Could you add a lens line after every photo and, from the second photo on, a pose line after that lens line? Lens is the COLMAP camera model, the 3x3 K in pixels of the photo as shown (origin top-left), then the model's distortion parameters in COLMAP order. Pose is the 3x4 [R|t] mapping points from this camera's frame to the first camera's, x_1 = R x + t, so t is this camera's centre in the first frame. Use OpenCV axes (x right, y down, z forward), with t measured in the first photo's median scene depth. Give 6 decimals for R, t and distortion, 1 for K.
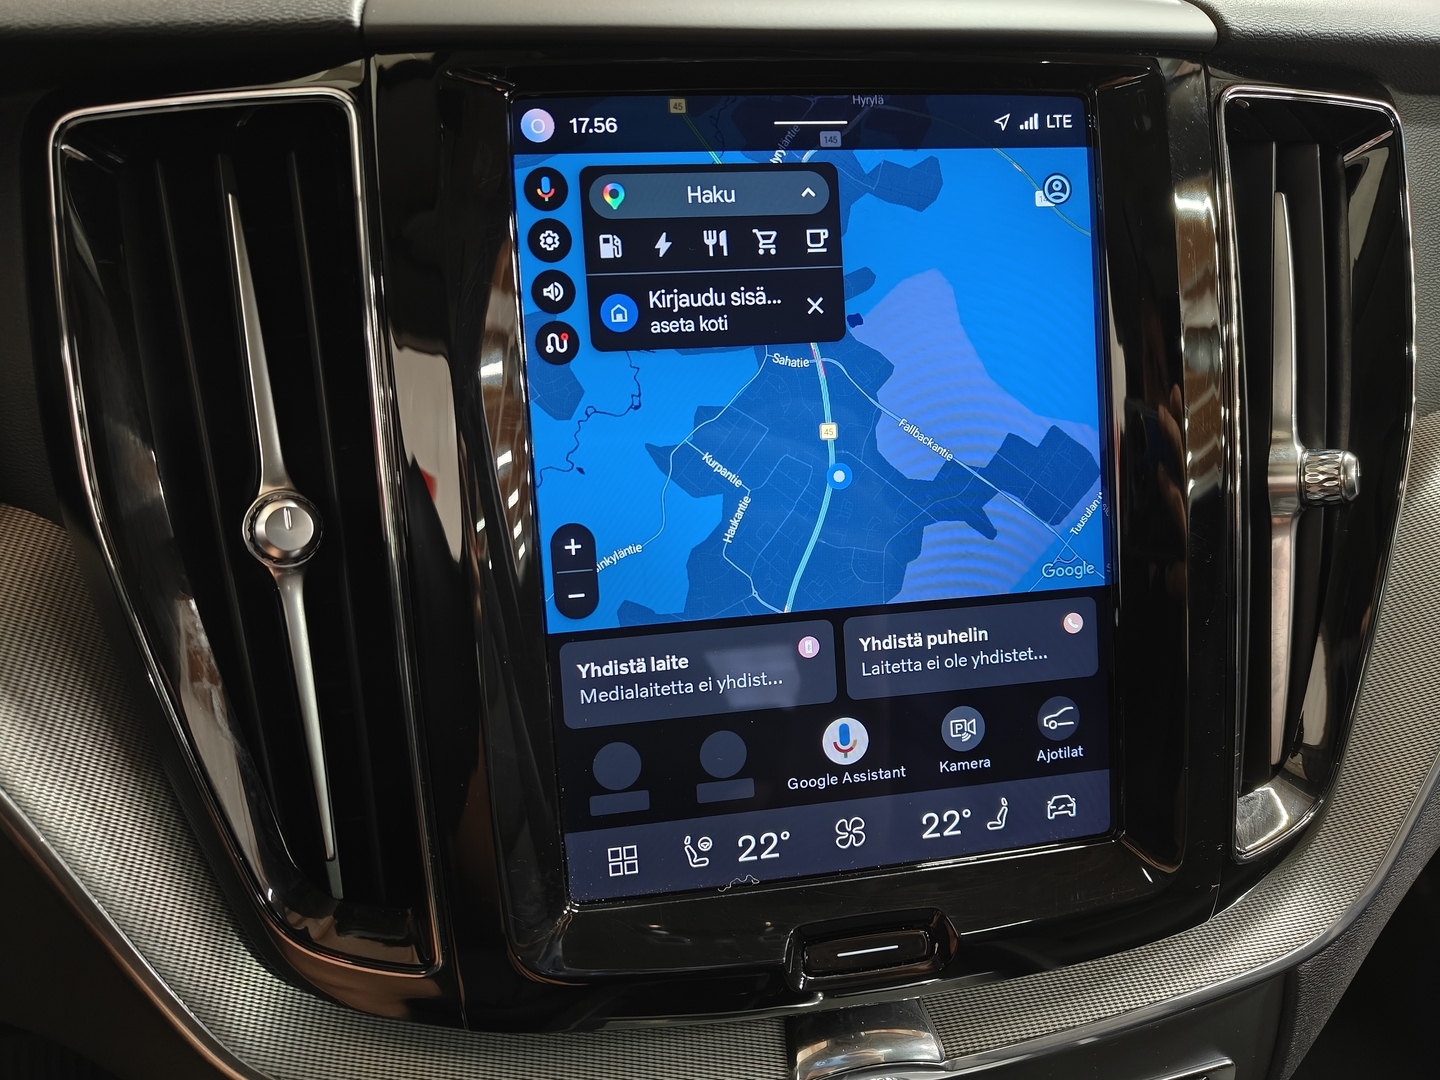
lens RADIAL K [[1014.7, 0, 718.3], [0, 1014.7, 535.5], [0, 0, 1]] dist [0.001269, -0.006189]
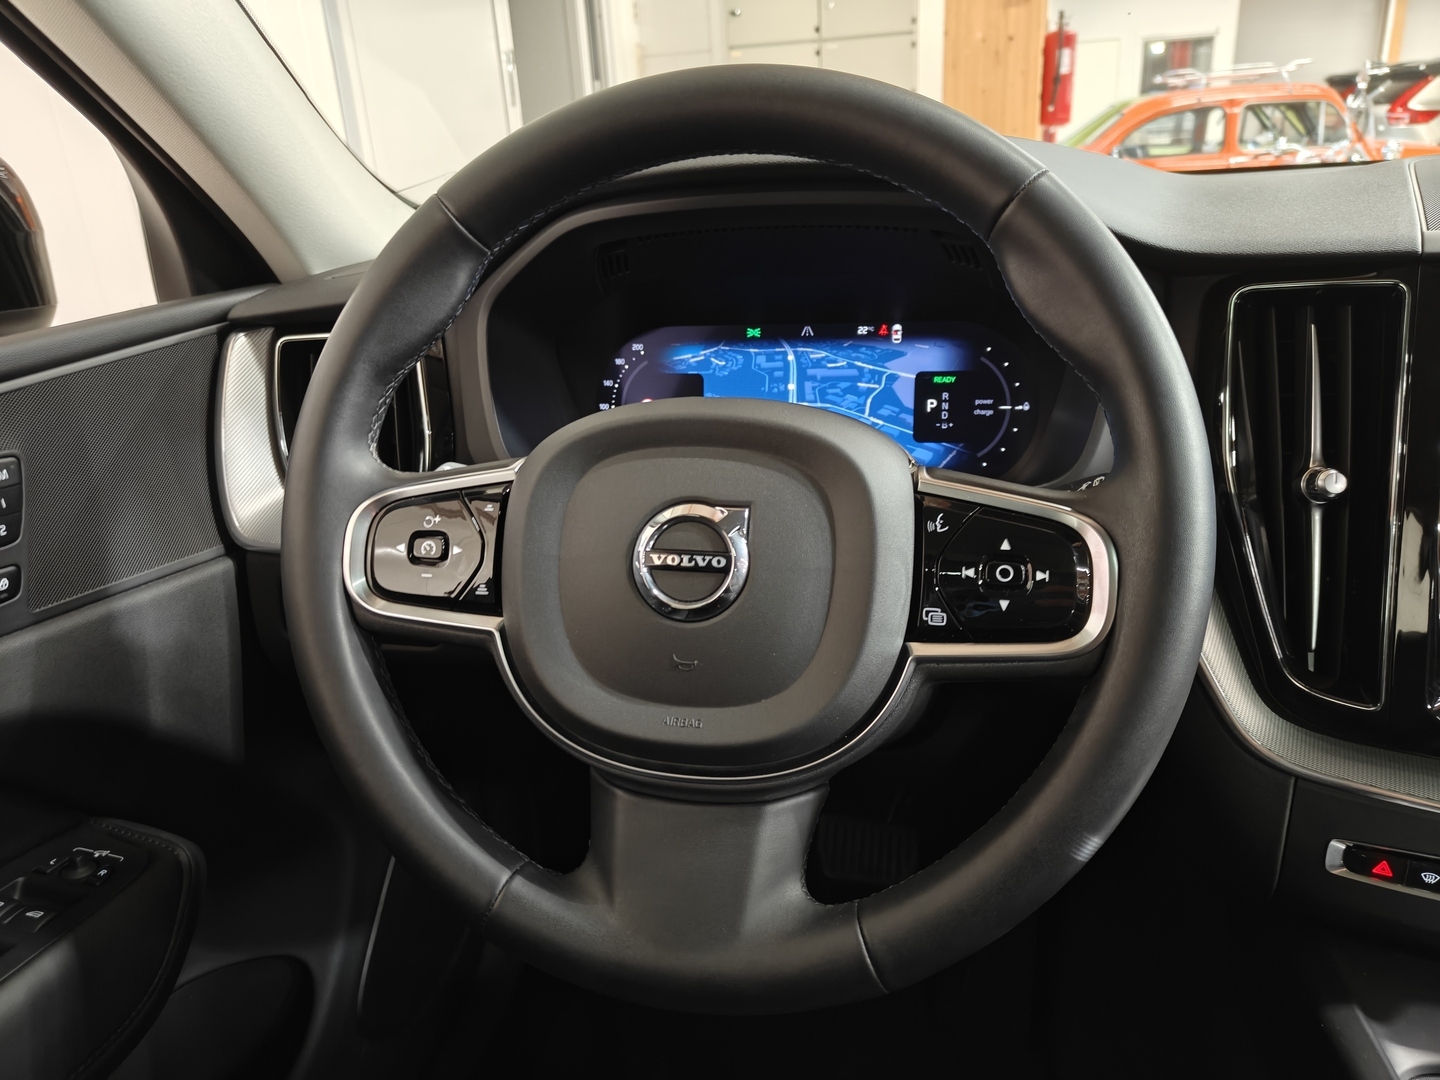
lens RADIAL K [[1014.7, 0, 718.3], [0, 1014.7, 535.5], [0, 0, 1]] dist [0.001269, -0.006189]
pose [[0.855994, 0.131830, -0.499894, -0.404461], [-0.156562, 0.987639, -0.007633, 0.283622], [0.492709, 0.084799, 0.866053, -1.297221]]
